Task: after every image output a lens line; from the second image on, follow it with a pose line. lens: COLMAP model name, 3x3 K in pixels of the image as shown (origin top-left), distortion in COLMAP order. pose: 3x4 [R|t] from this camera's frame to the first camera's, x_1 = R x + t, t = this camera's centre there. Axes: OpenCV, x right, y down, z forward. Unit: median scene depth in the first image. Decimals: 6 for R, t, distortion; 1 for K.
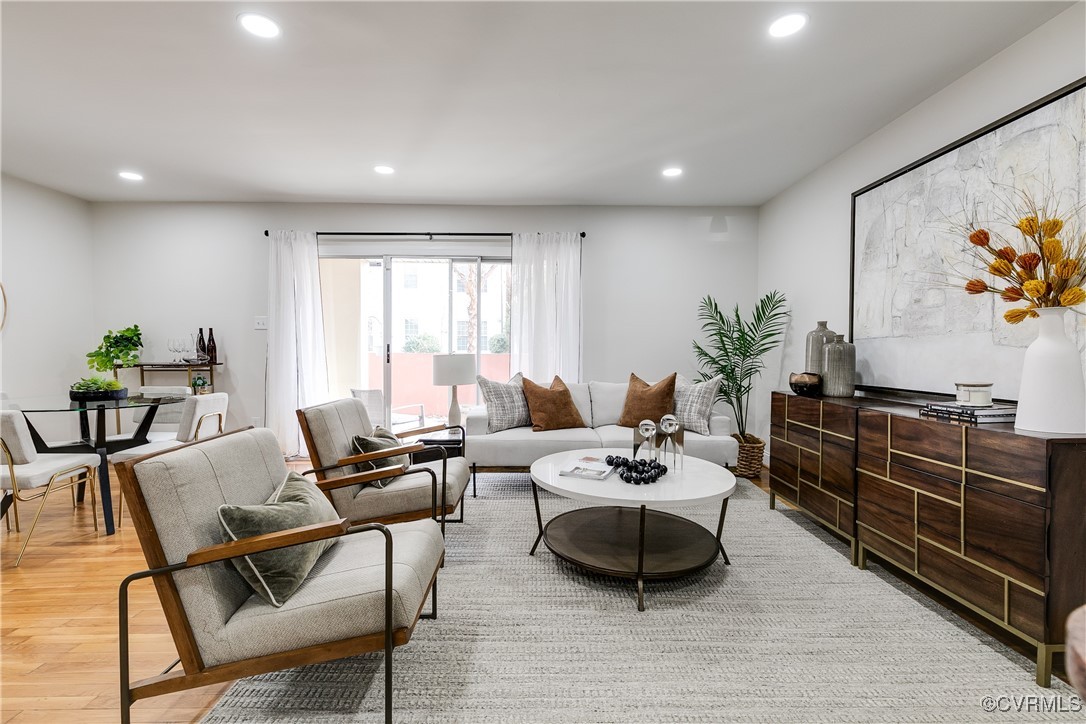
lens RADIAL K [[510.9, 0, 563.1], [0, 510.9, 365.2], [0, 0, 1]] dist [0.001972, 0.000237]
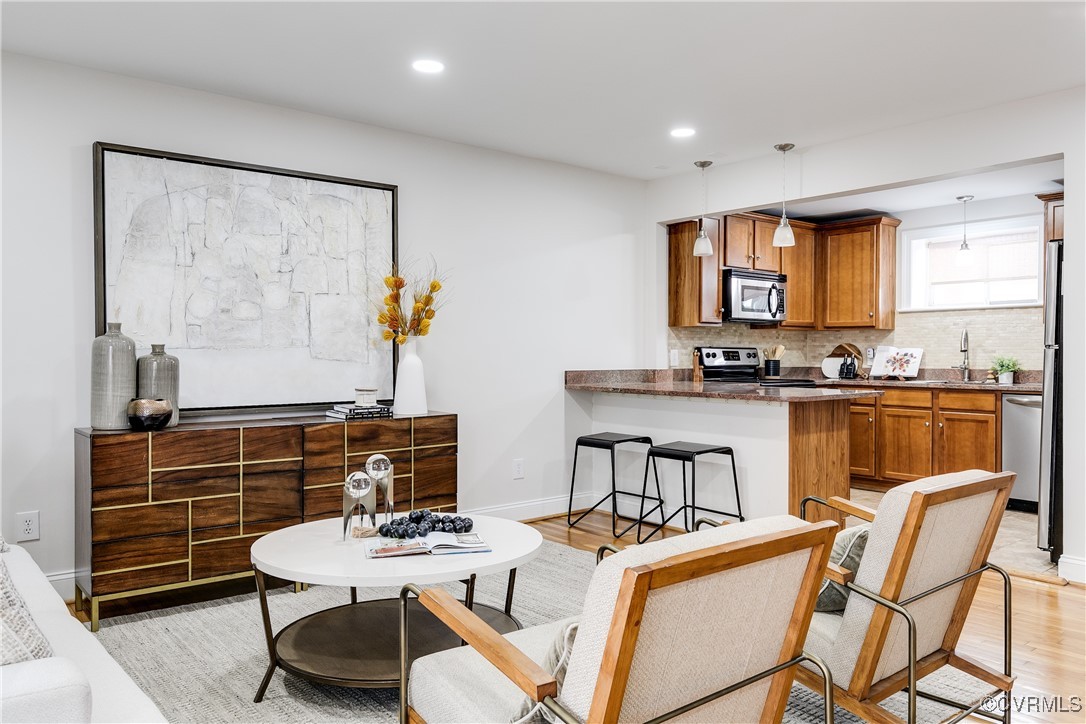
lens RADIAL K [[817.3, 0, 543.0], [0, 817.3, 362.0], [0, 0, 1]] dist [0.029967, -0.064772]
pose [[-0.612568, -0.012076, 0.790325, -0.558513], [0.019356, 0.999354, 0.030273, -0.044036], [-0.790181, 0.033841, -0.611939, 0.964934]]
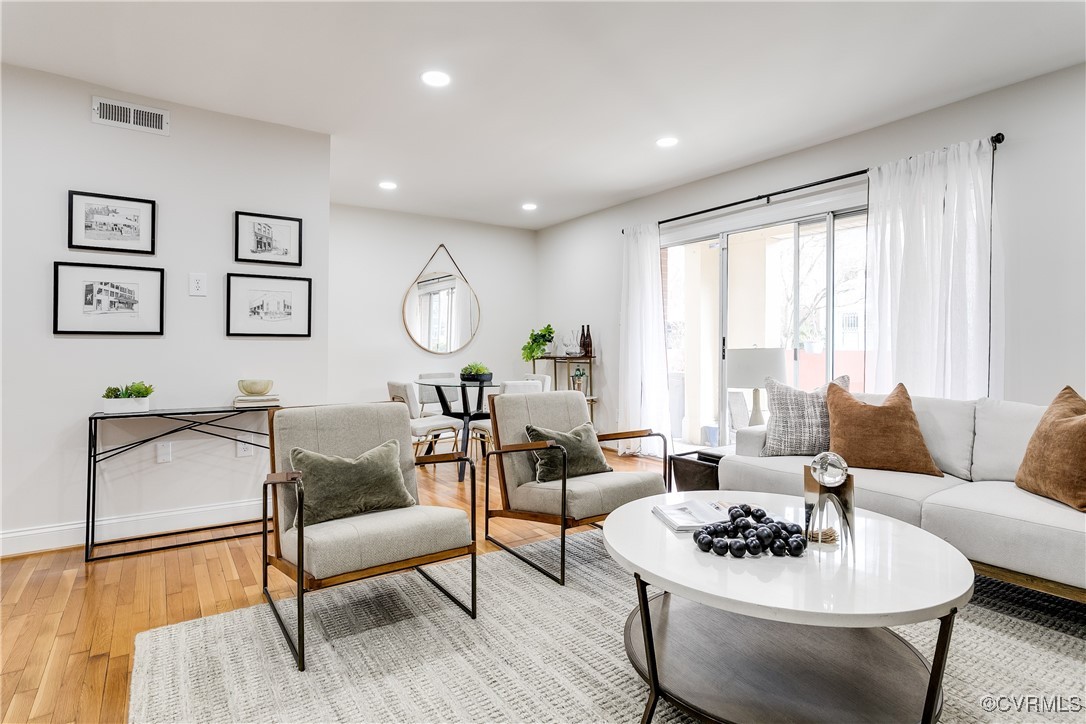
lens RADIAL K [[584.7, 0, 516.3], [0, 584.7, 344.9], [0, 0, 1]] dist [0.000778, -0.000239]
pose [[0.500490, -0.003878, -0.865734, 0.364851], [-0.025322, 0.999497, -0.019116, -0.000666], [0.865372, 0.031489, 0.500140, 0.244736]]
